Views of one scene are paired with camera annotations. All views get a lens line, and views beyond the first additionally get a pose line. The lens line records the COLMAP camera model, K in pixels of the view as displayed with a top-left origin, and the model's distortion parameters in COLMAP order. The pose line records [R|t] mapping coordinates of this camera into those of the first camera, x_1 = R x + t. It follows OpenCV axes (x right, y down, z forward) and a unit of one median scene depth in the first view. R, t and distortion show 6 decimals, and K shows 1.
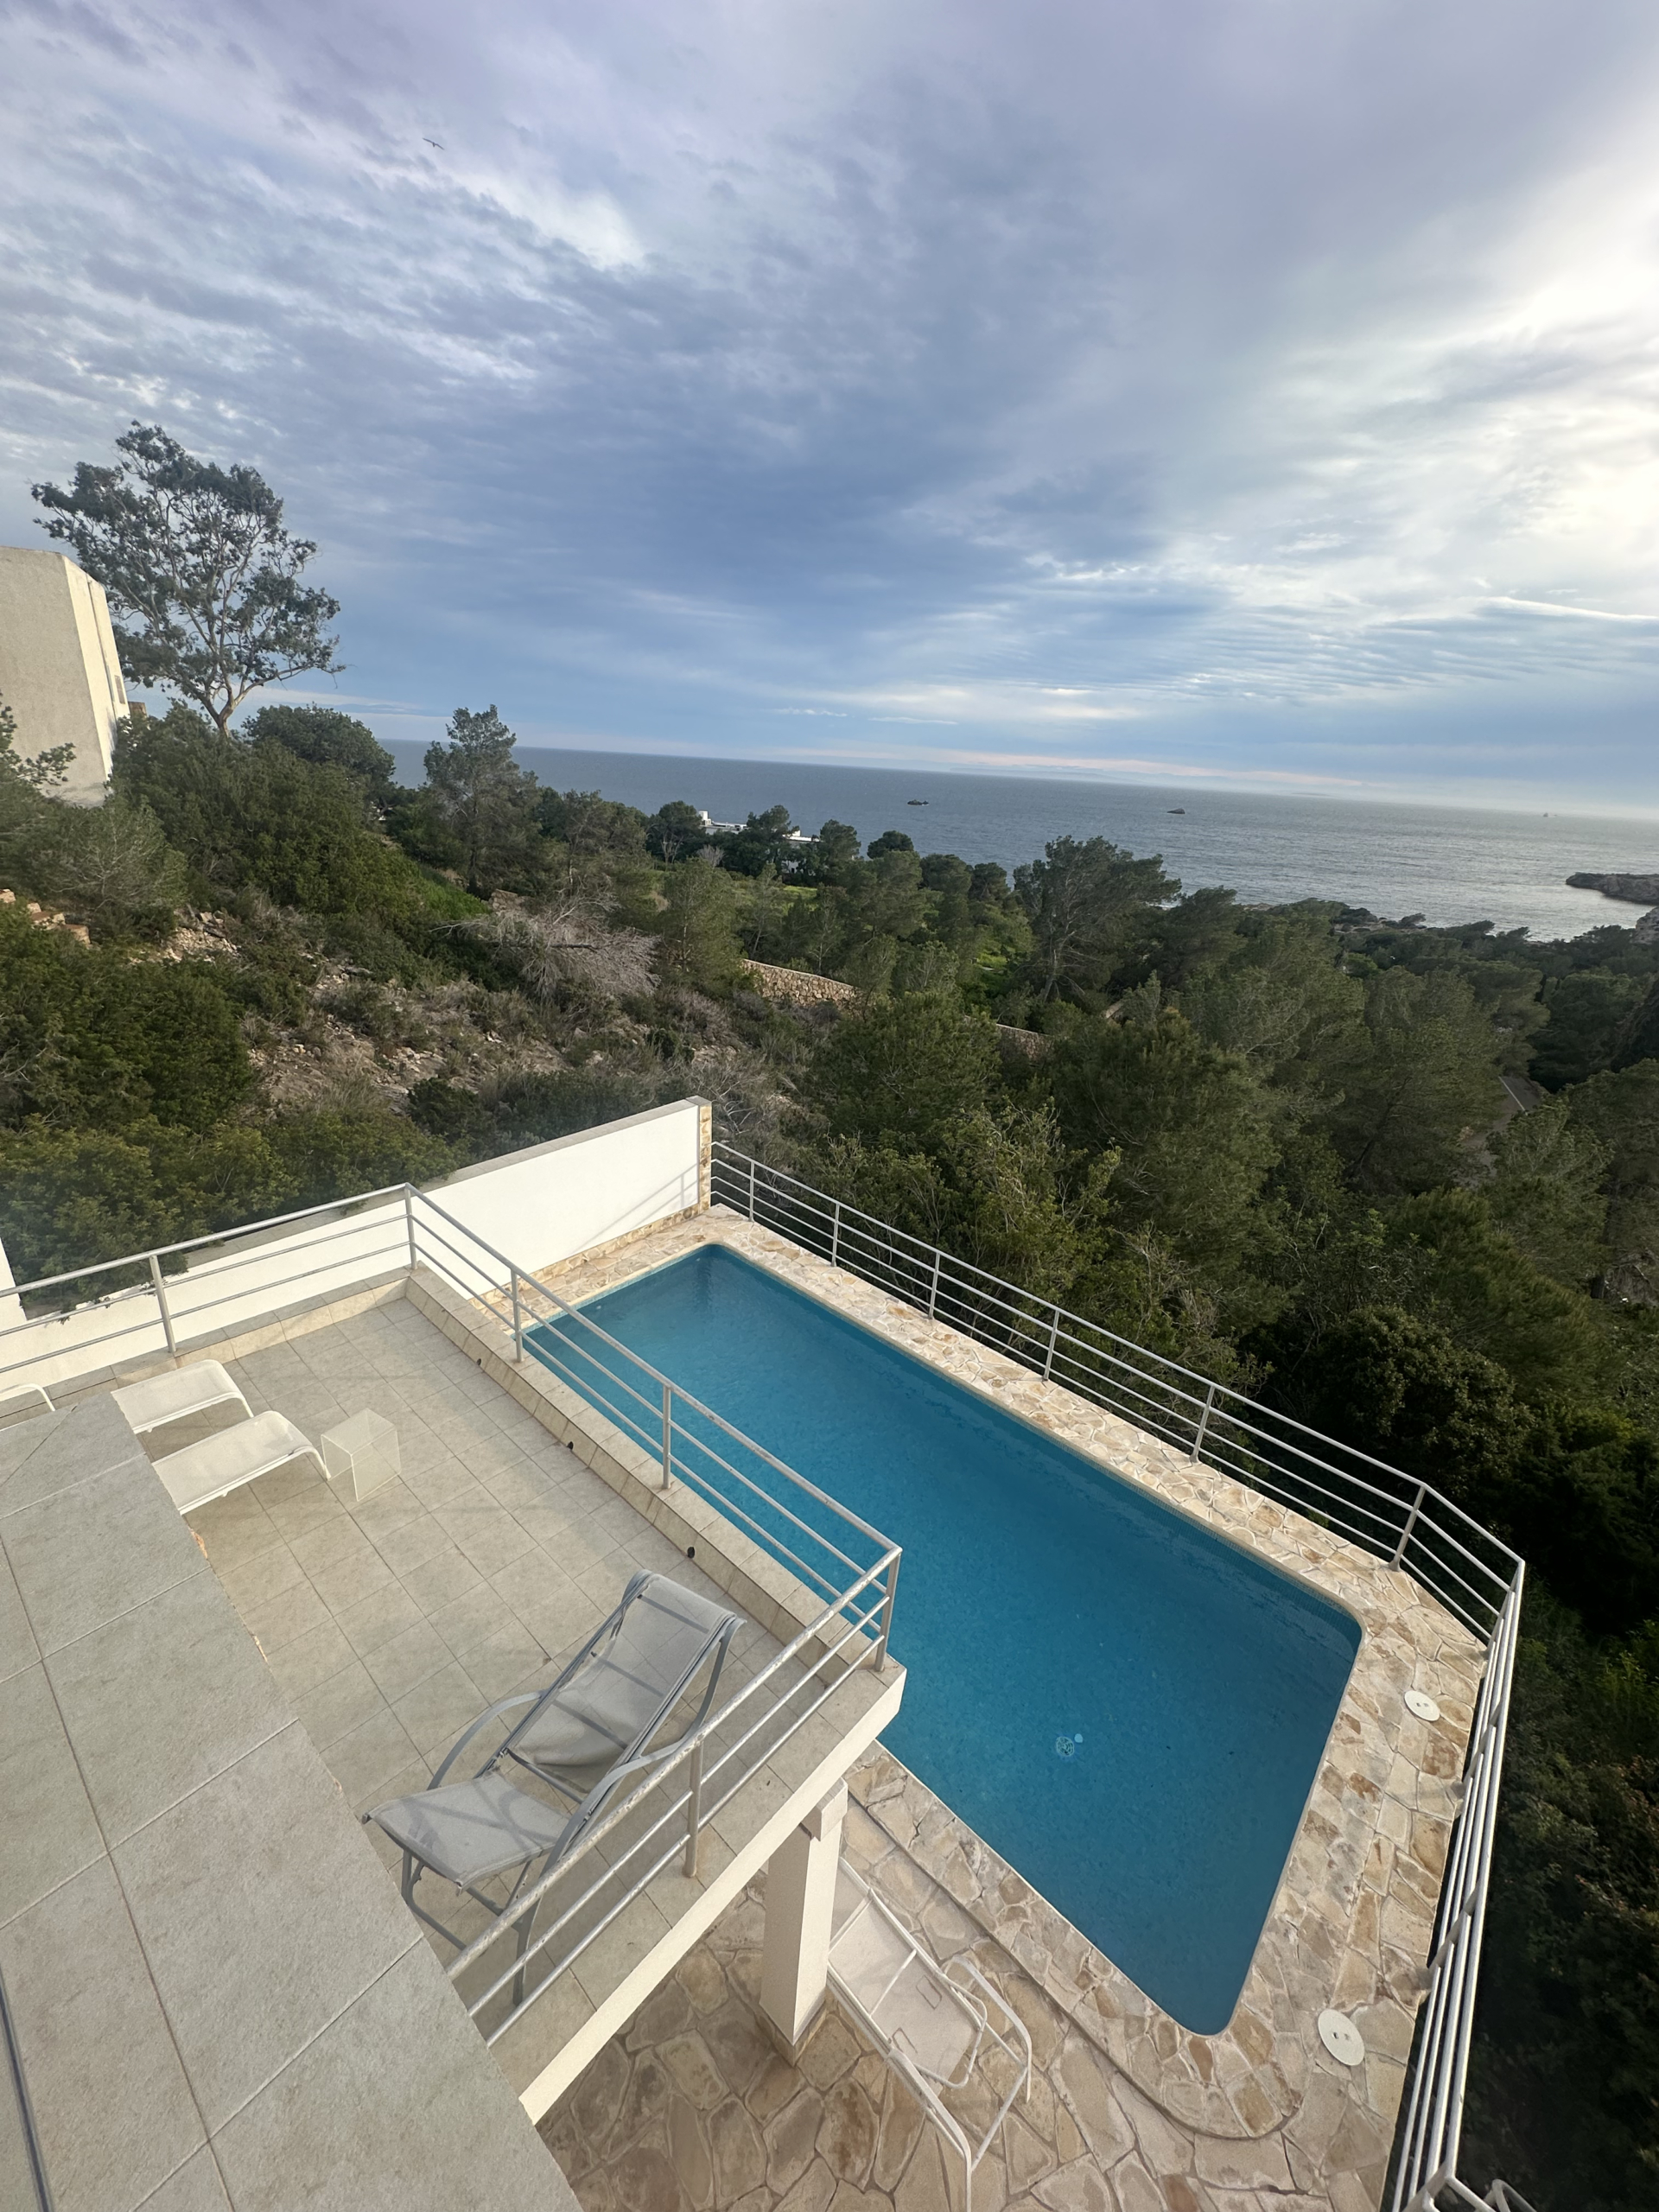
lens RADIAL K [[885.5, 0, 829.9], [0, 885.5, 1102.3], [0, 0, 1]] dist [-0.006100, 0.002531]
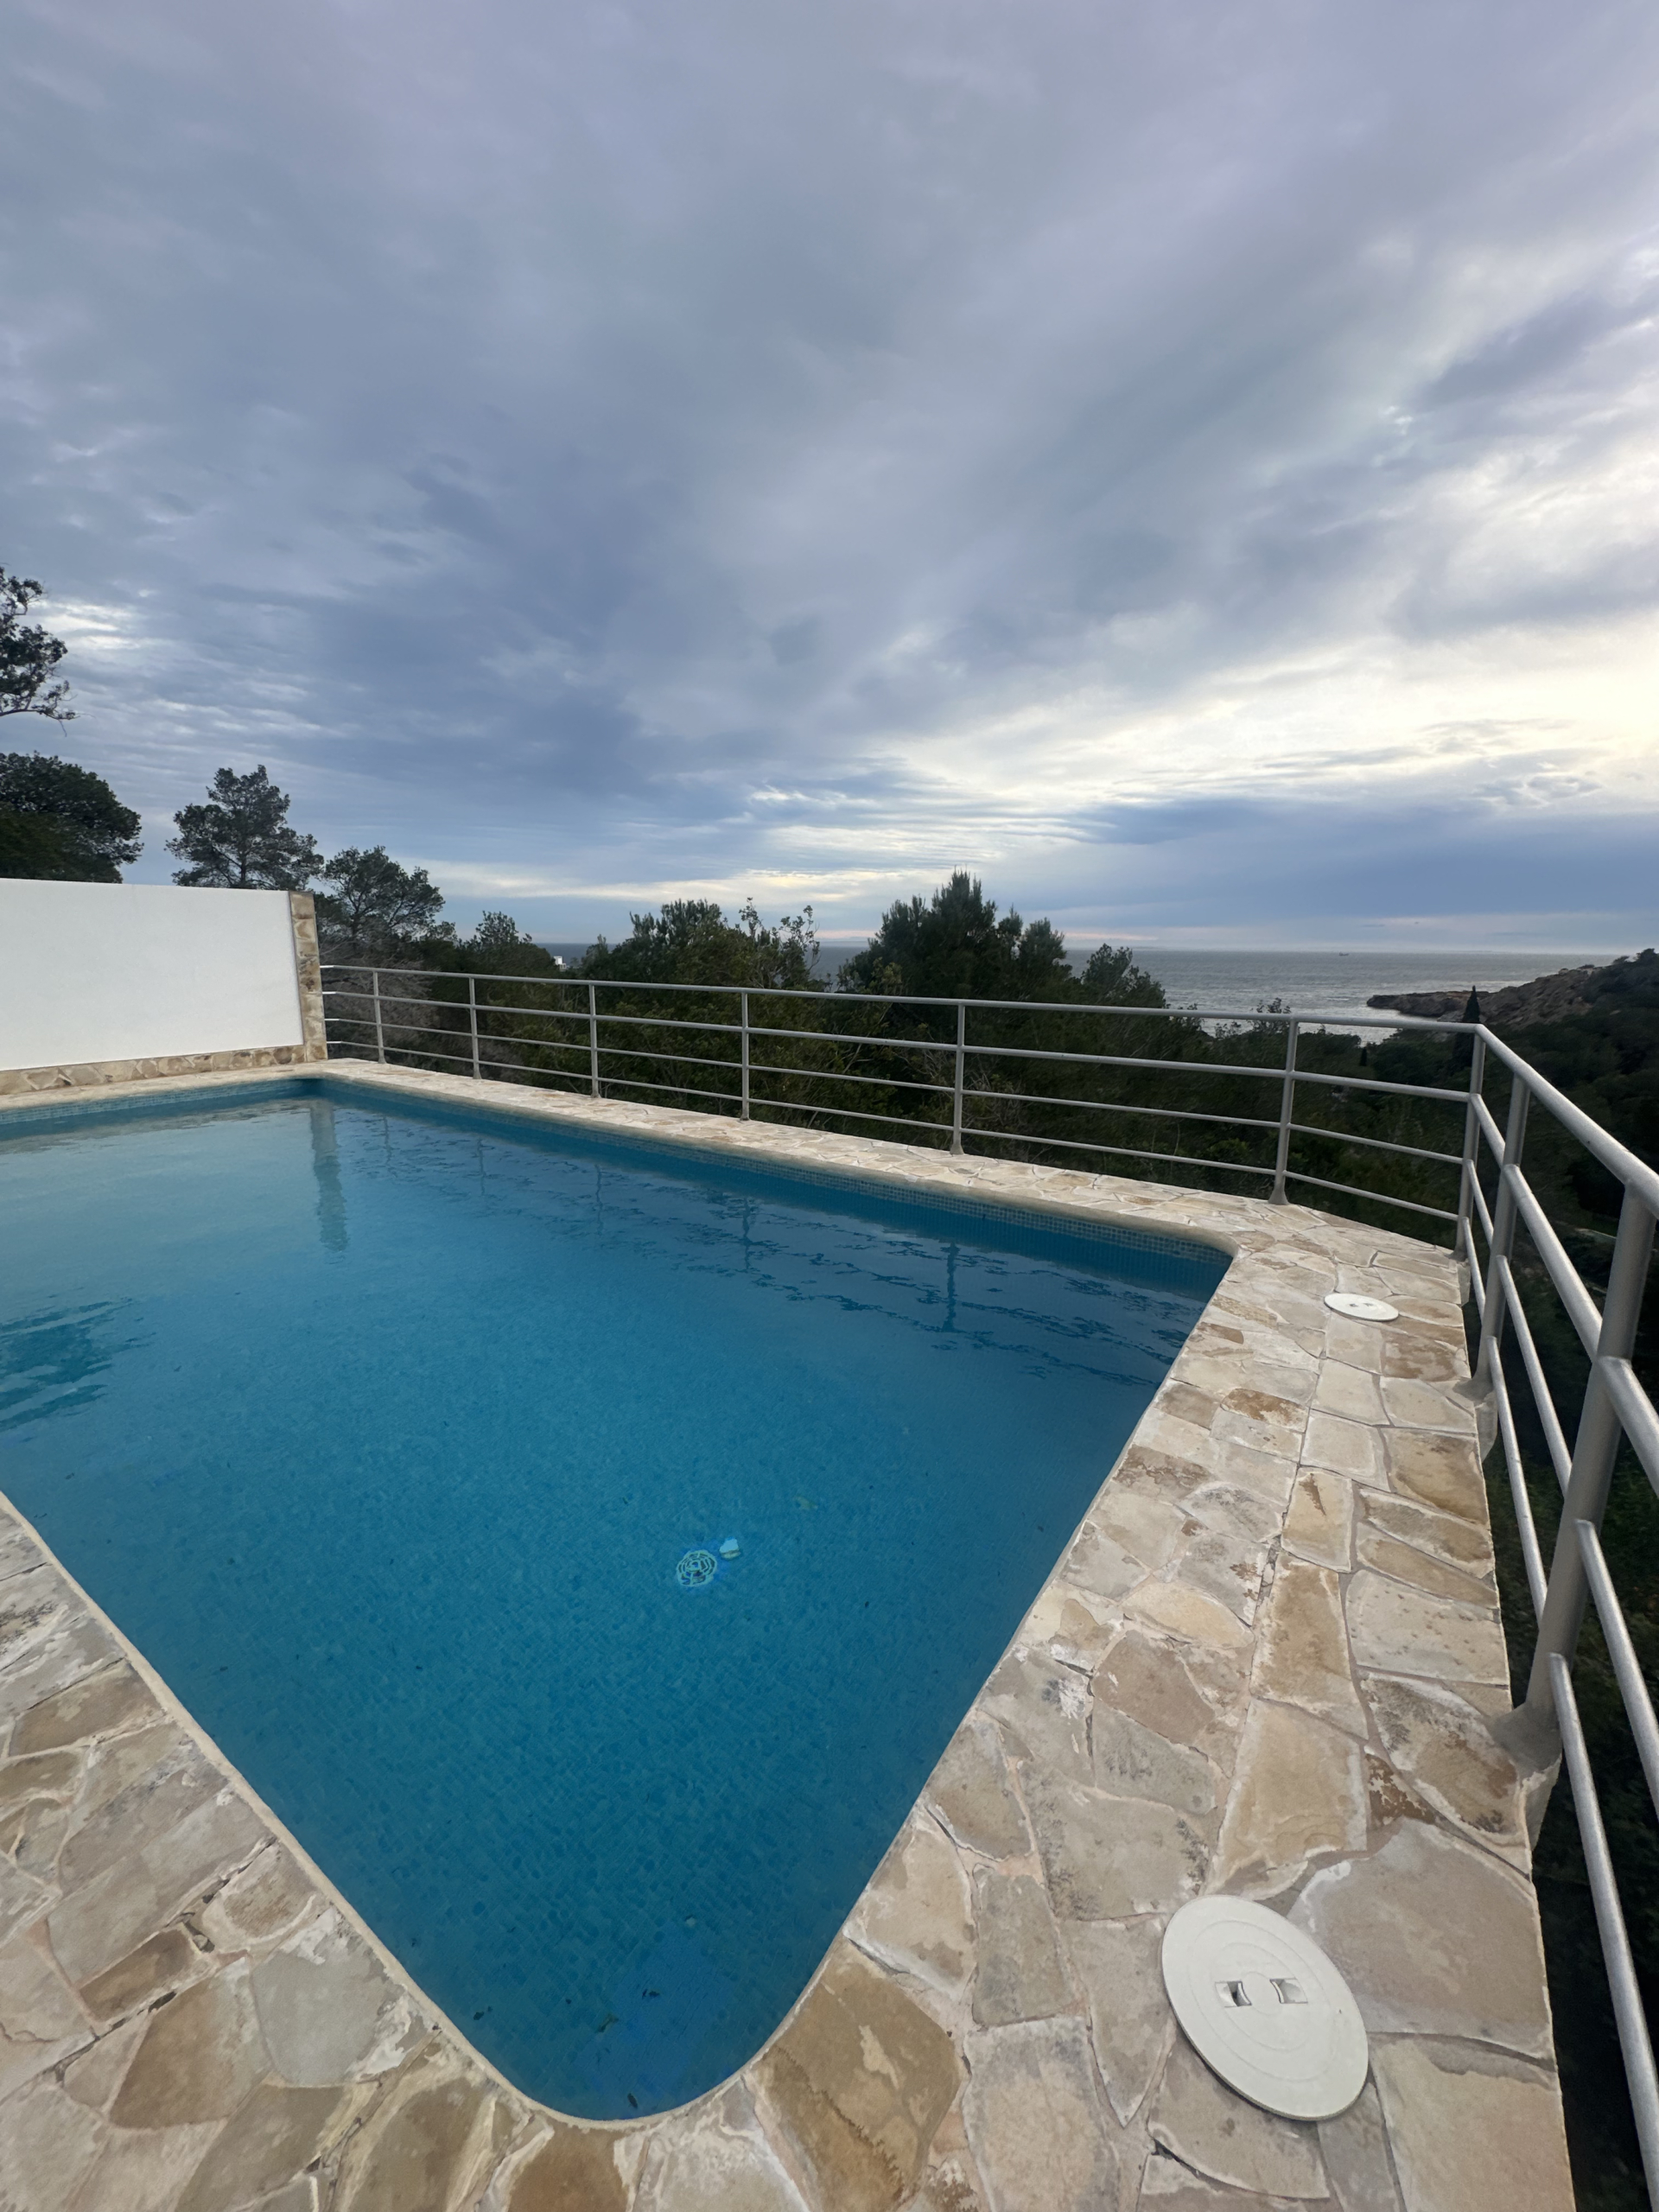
lens RADIAL K [[885.5, 0, 821.4], [0, 885.5, 1098.3], [0, 0, 1]] dist [-0.006100, 0.002531]
pose [[0.989458, -0.075132, 0.123804, 0.170936], [0.096233, 0.979960, -0.174404, 0.322366], [-0.108219, 0.184479, 0.976860, 0.280252]]
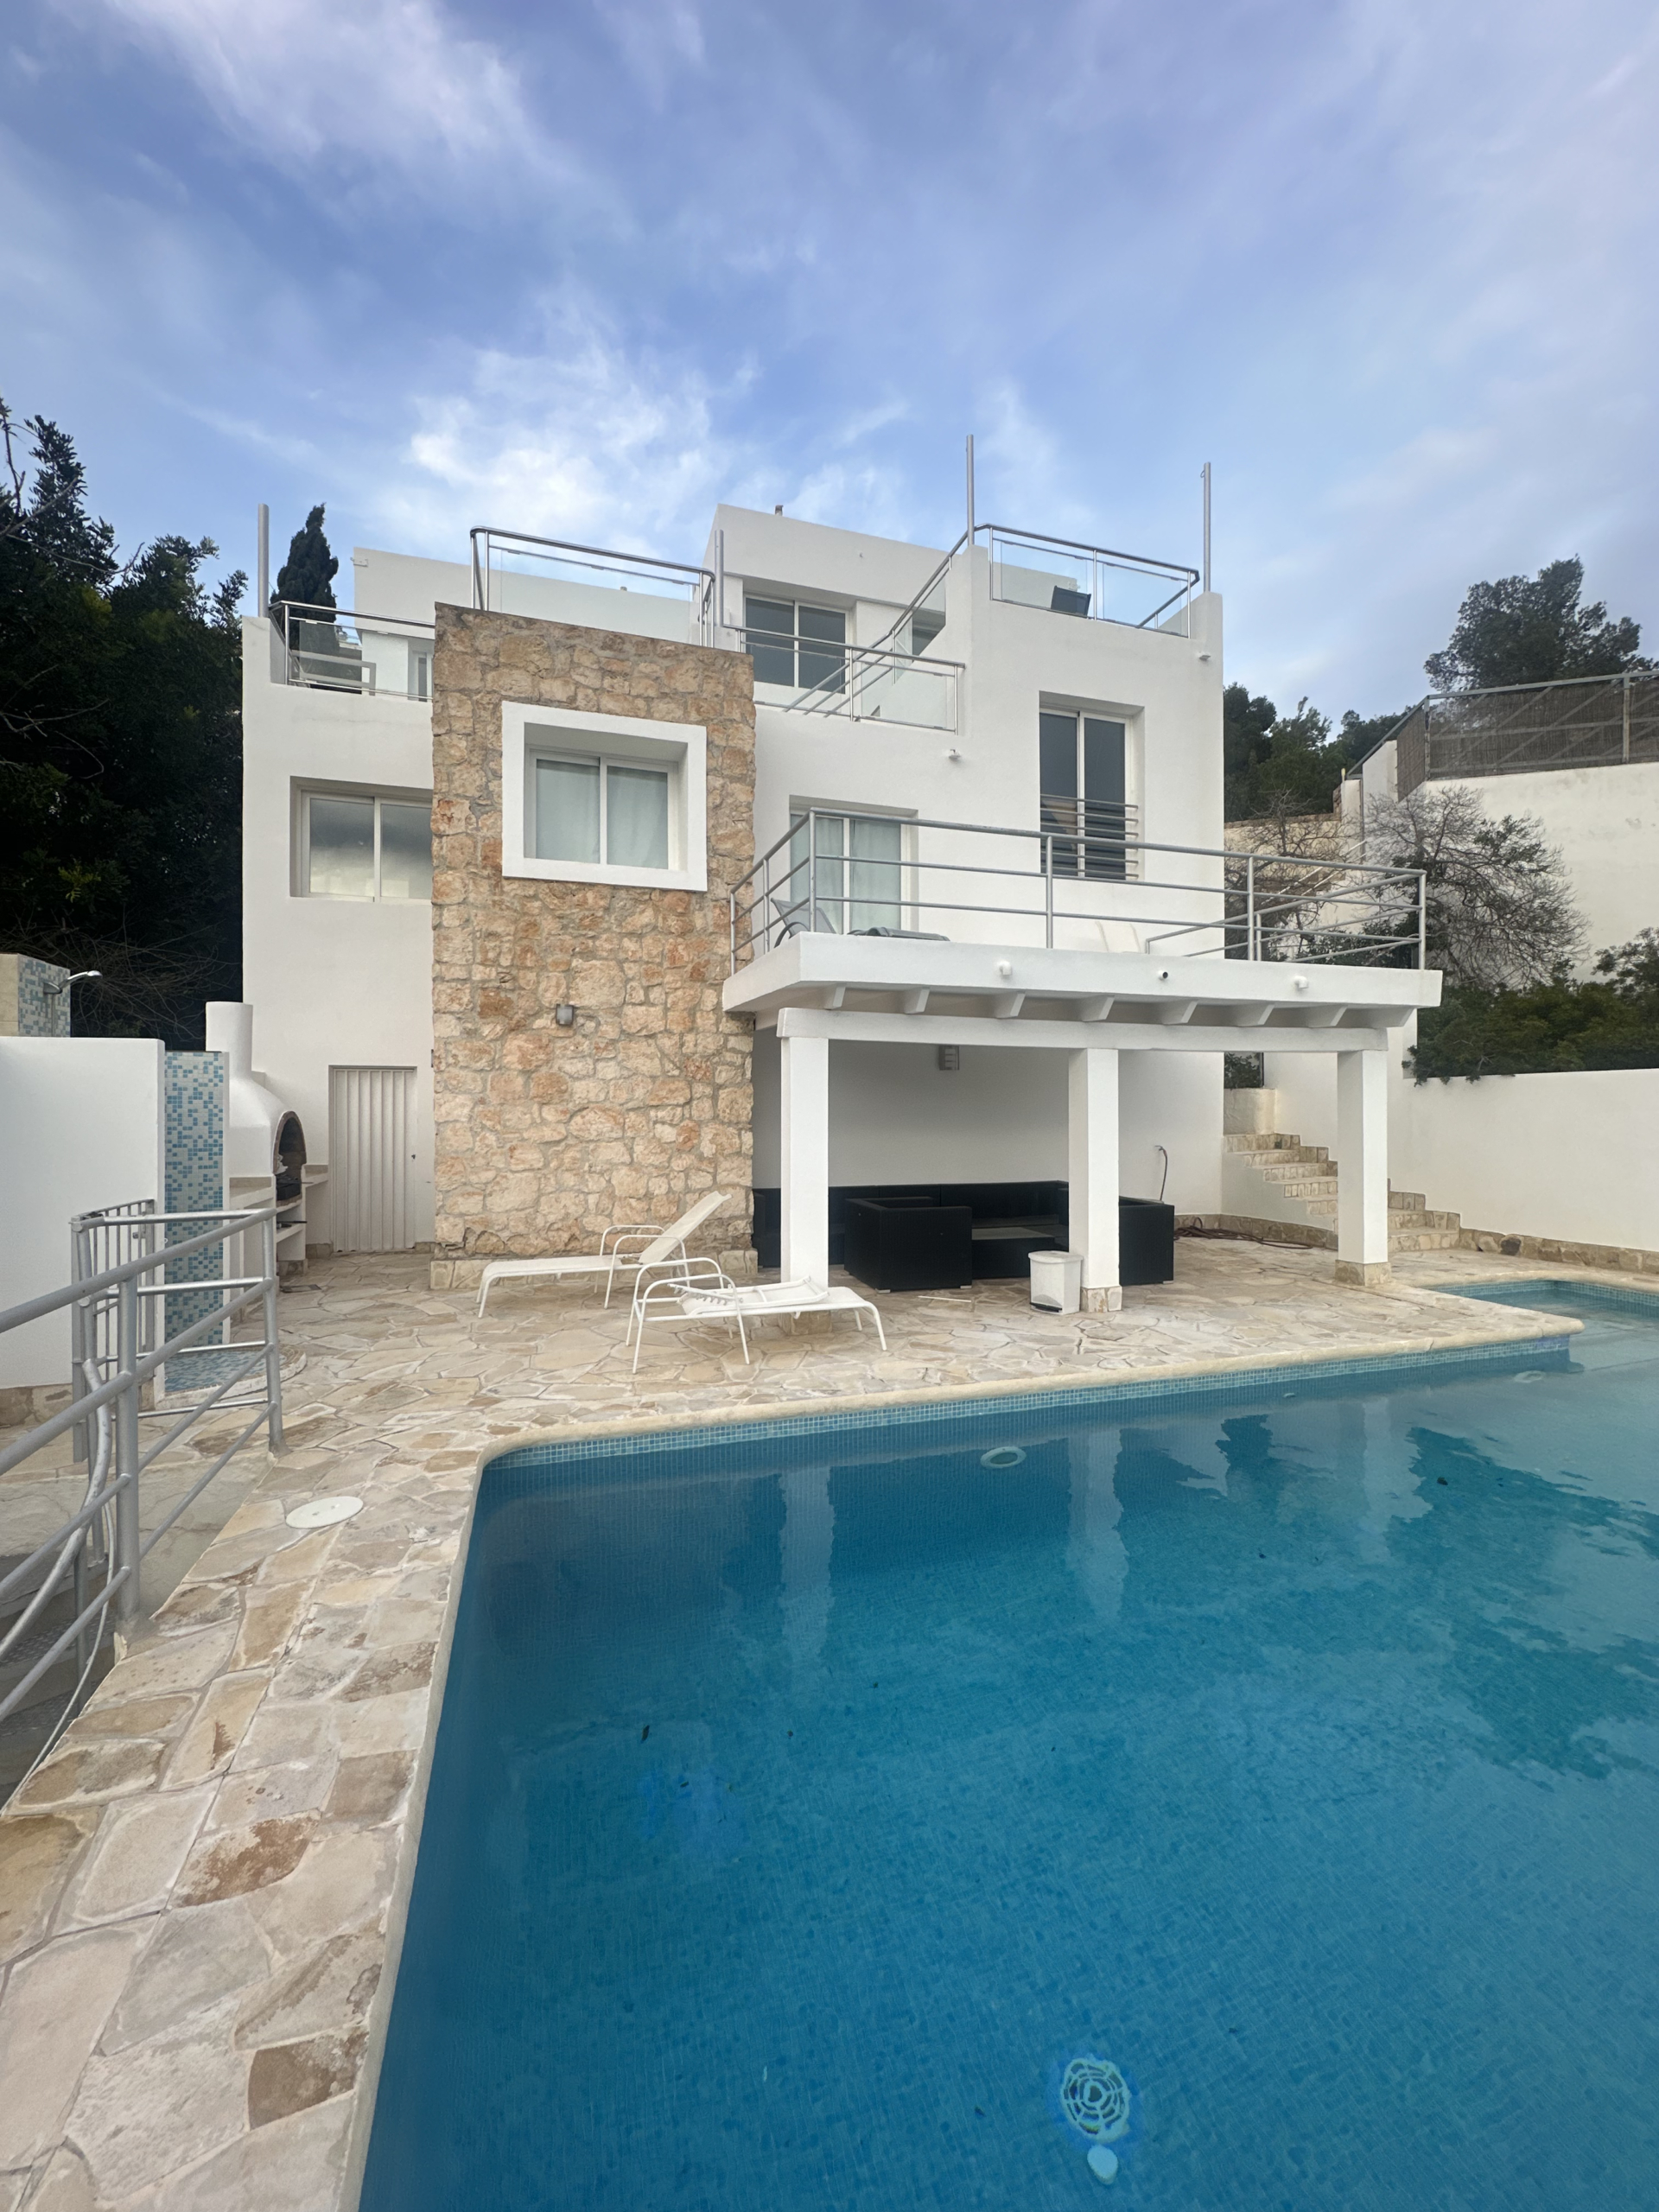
lens RADIAL K [[885.5, 0, 827.0], [0, 885.5, 1110.1], [0, 0, 1]] dist [-0.006100, 0.002531]
pose [[-0.508645, -0.055967, -0.859155, 0.352837], [-0.320980, 0.938272, 0.128909, 0.225279], [0.798907, 0.341341, -0.495212, 0.555385]]
